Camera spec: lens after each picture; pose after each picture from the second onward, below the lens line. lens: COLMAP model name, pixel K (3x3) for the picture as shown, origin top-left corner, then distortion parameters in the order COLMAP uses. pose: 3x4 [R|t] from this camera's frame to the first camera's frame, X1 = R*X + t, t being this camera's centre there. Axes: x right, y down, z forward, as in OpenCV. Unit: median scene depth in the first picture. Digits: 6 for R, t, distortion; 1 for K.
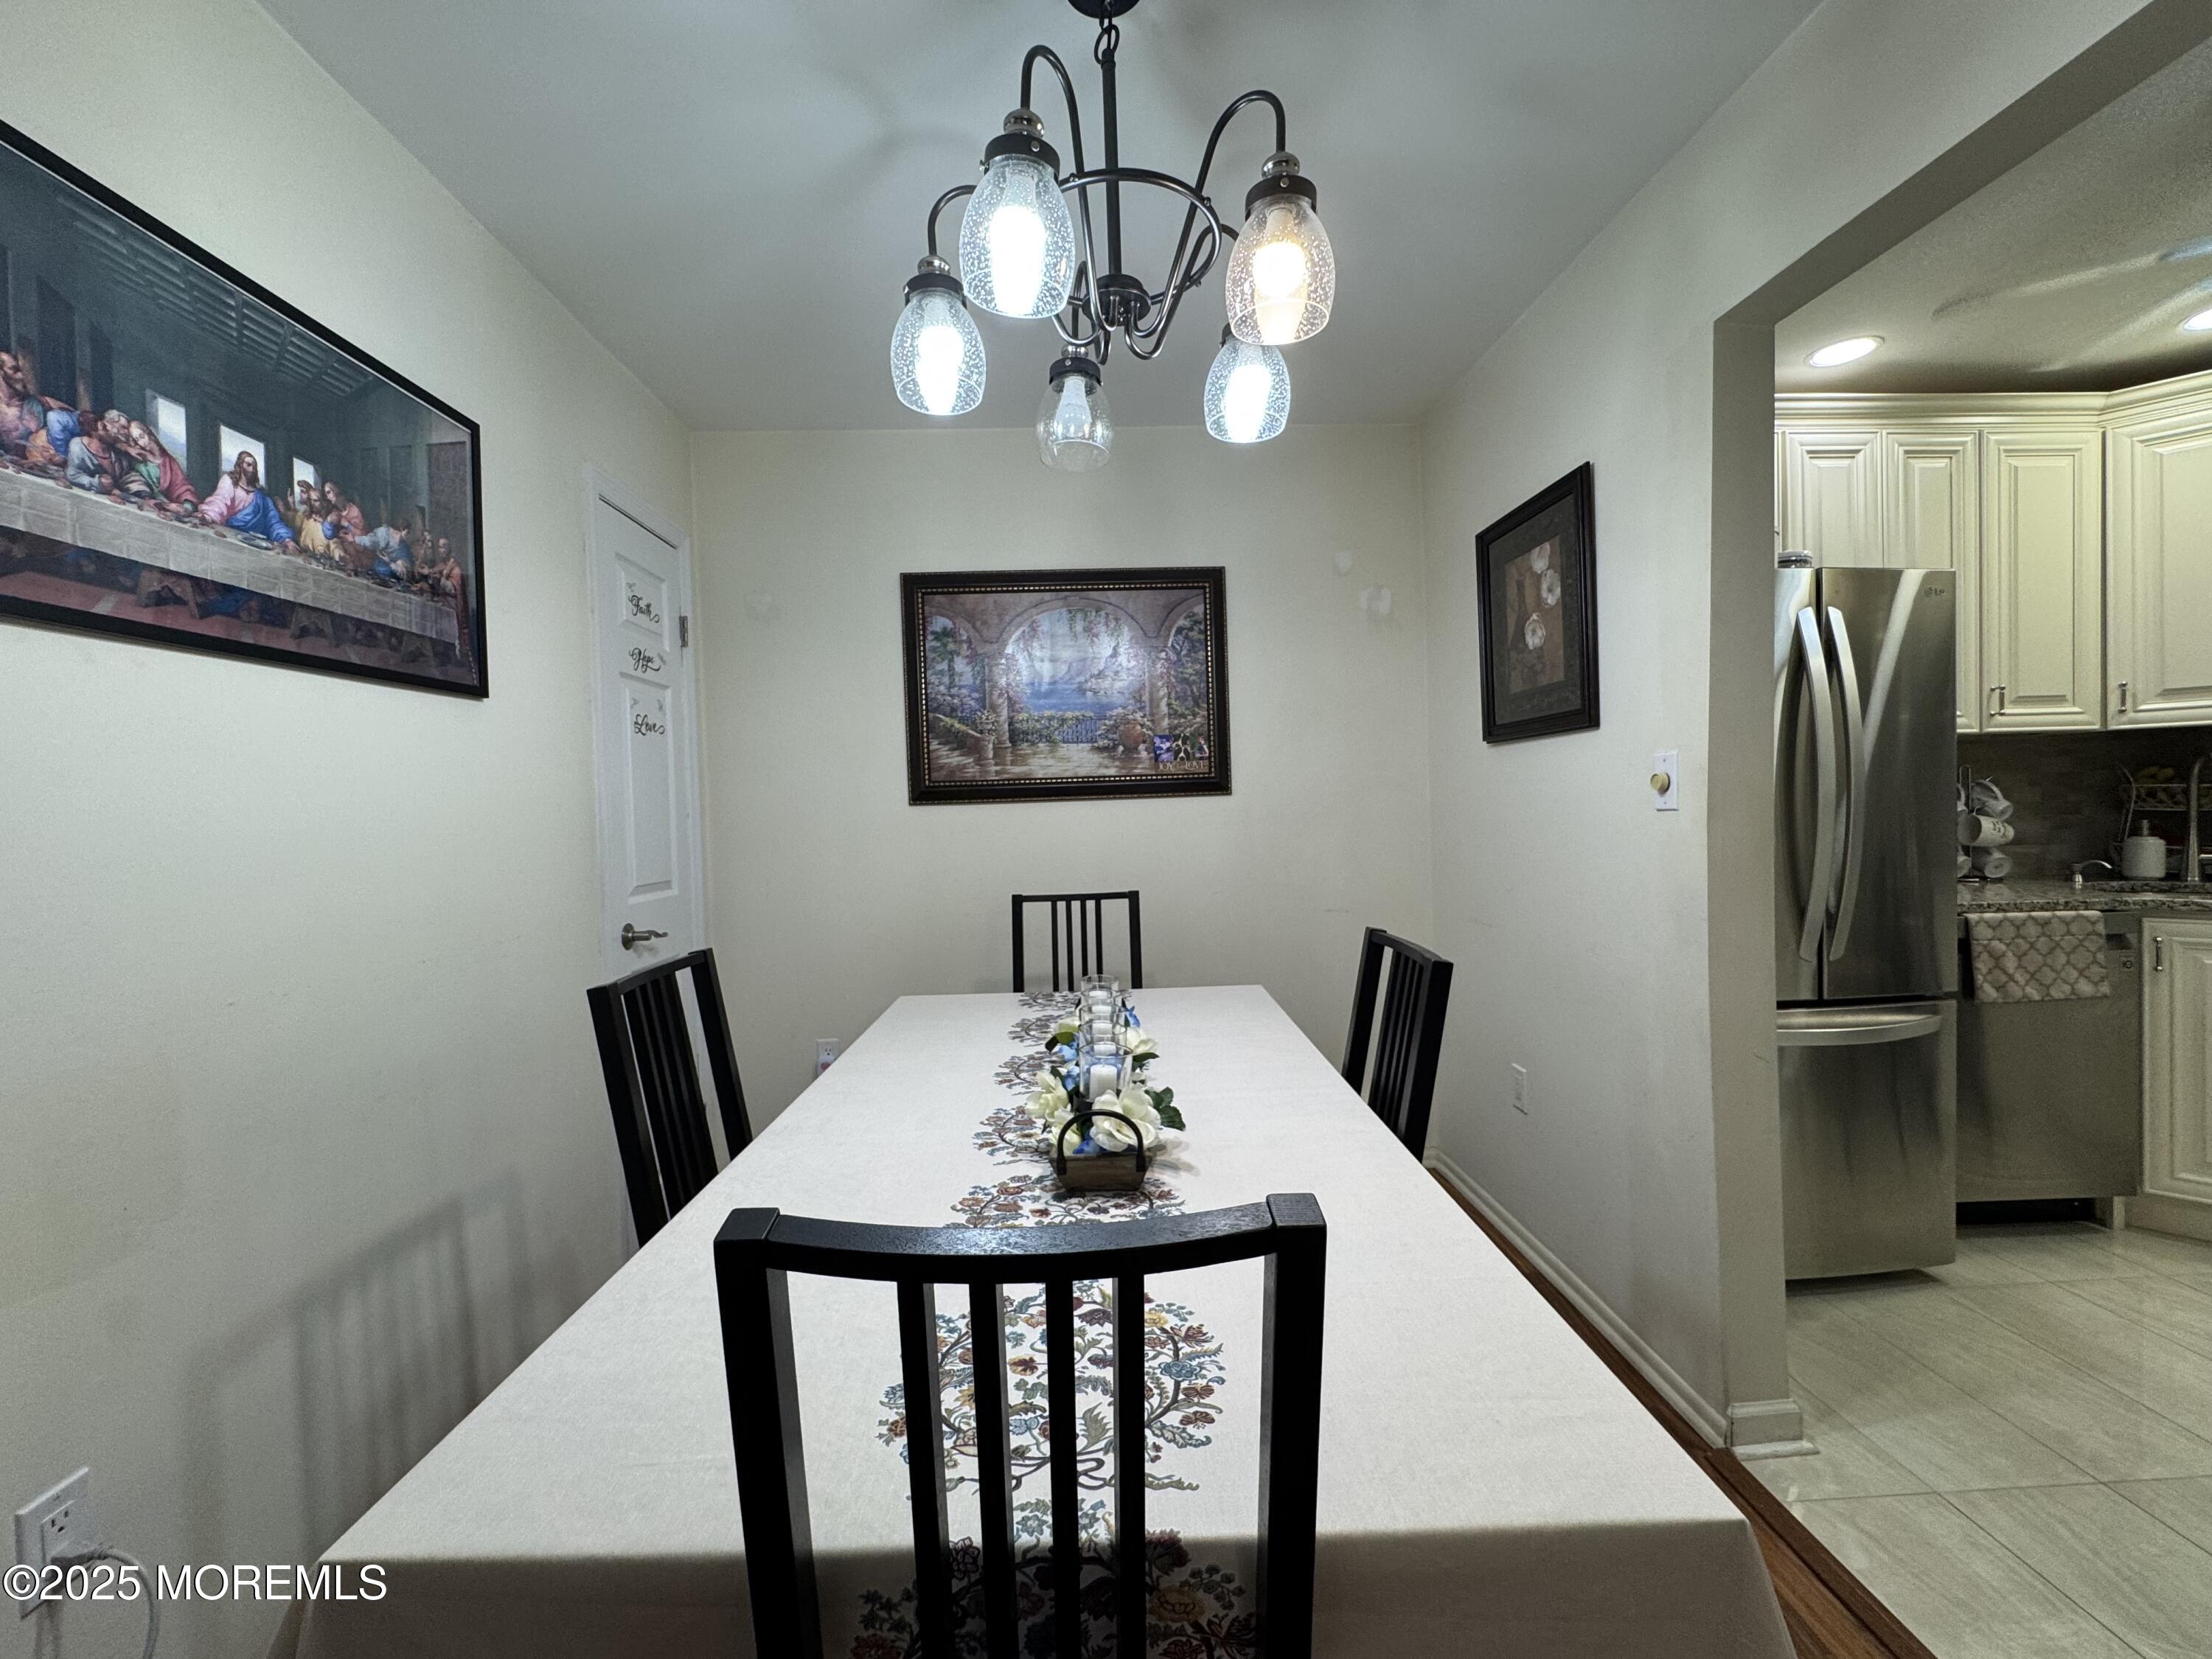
lens RADIAL K [[888.7, 0, 1114.1], [0, 888.7, 823.2], [0, 0, 1]] dist [-0.003252, 0.000410]
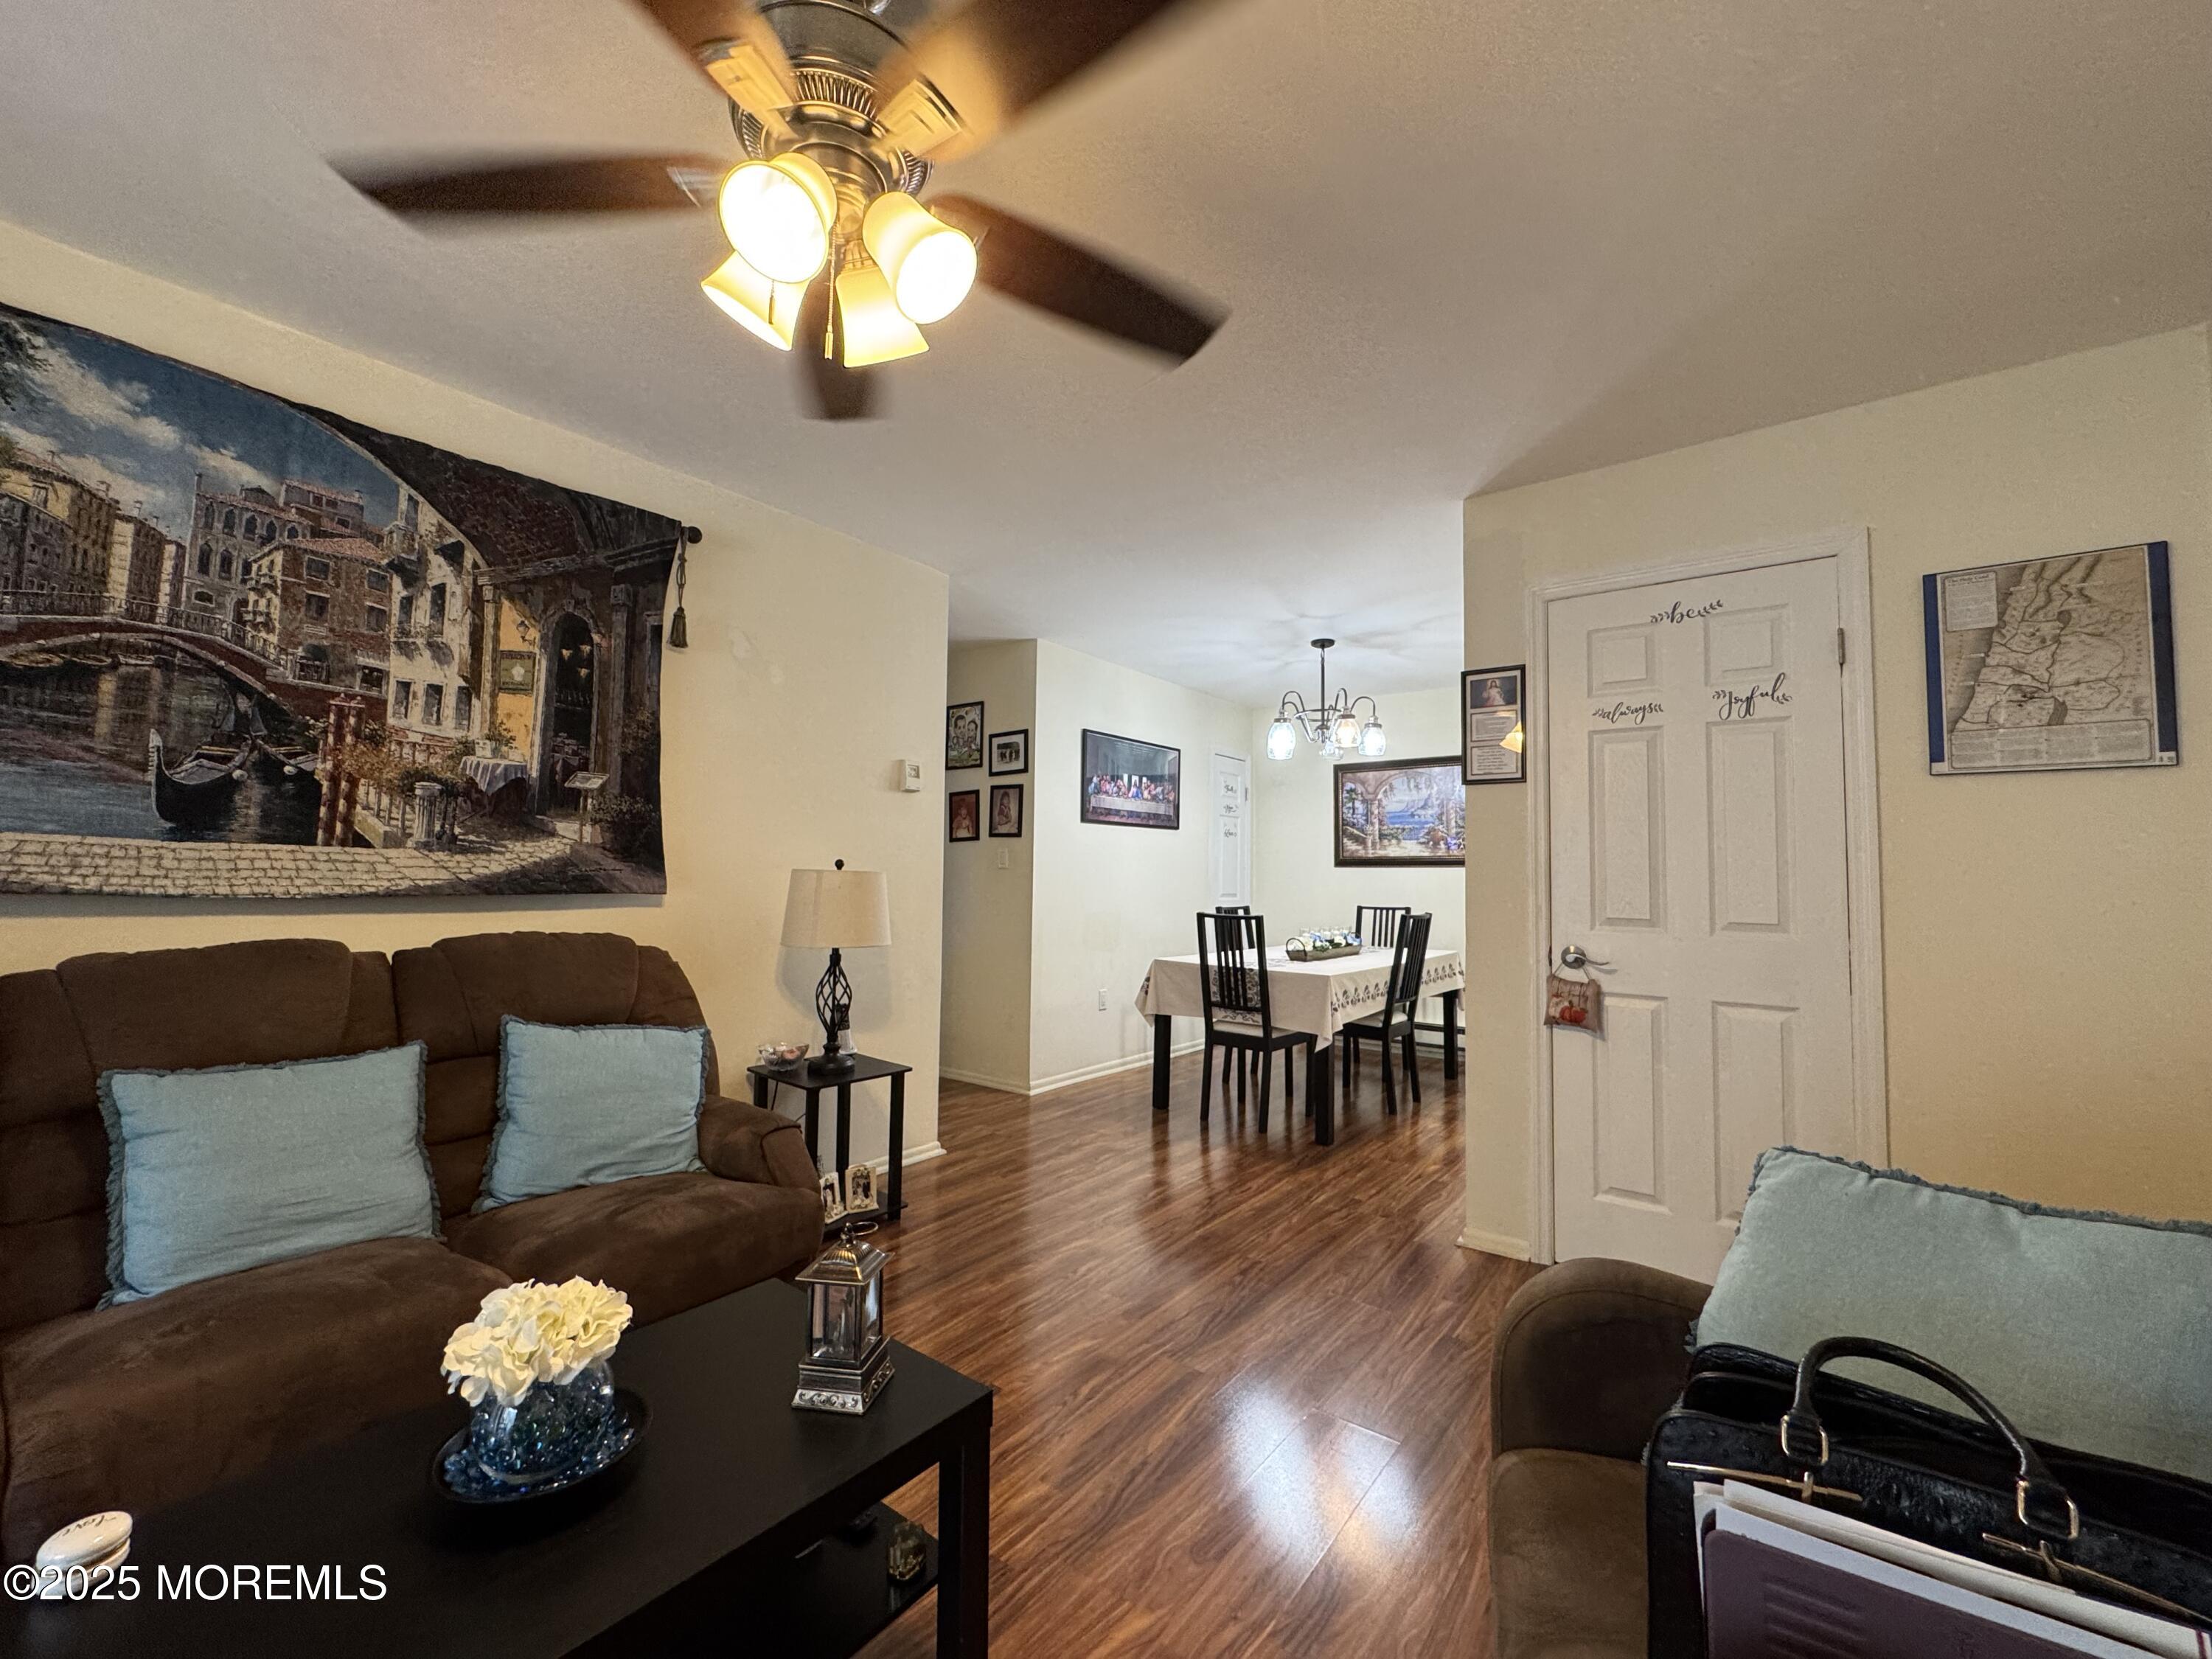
lens RADIAL K [[888.7, 0, 1101.4], [0, 888.7, 828.7], [0, 0, 1]] dist [-0.003252, 0.000410]
pose [[0.763674, 0.001523, -0.645601, 0.837857], [-0.046172, 0.997565, -0.052263, 0.028787], [0.643949, 0.069721, 0.761885, -1.184141]]
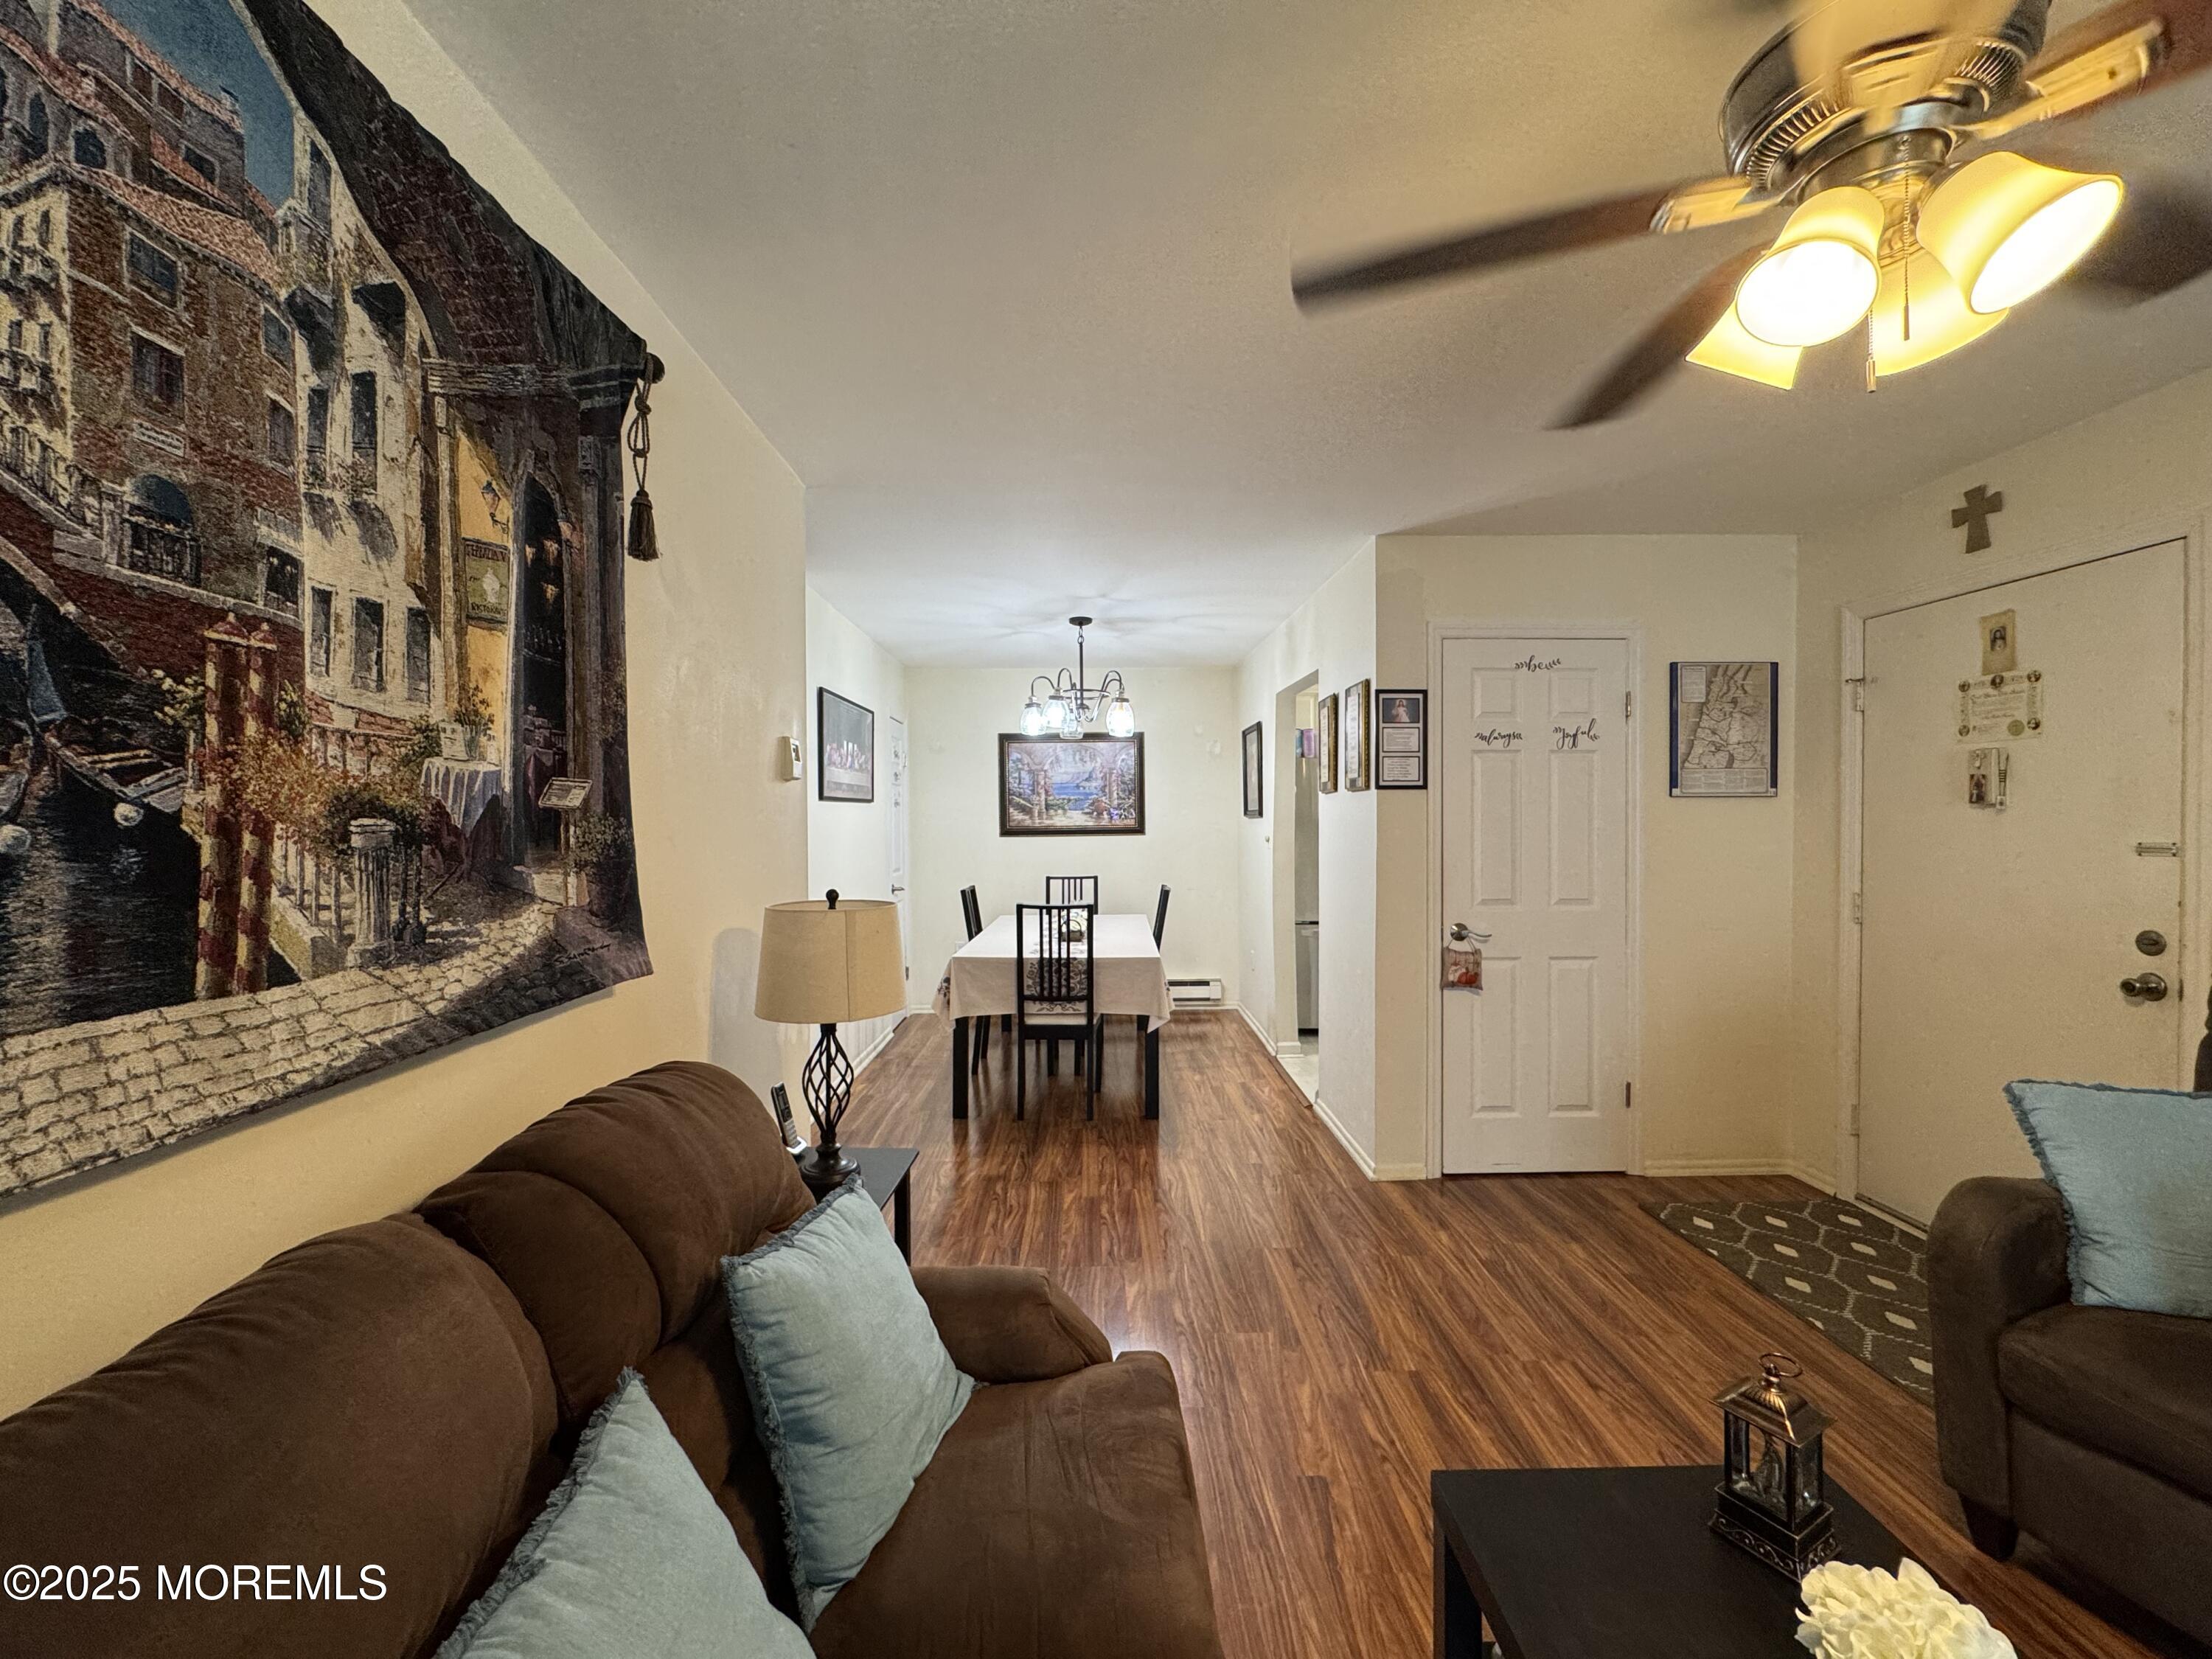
lens RADIAL K [[888.7, 0, 1109.6], [0, 888.7, 829.6], [0, 0, 1]] dist [-0.003252, 0.000410]
pose [[0.999496, 0.019434, -0.025111, 0.110132], [-0.019634, 0.999777, -0.007721, -0.030083], [0.024956, 0.008210, 0.999655, -1.336571]]
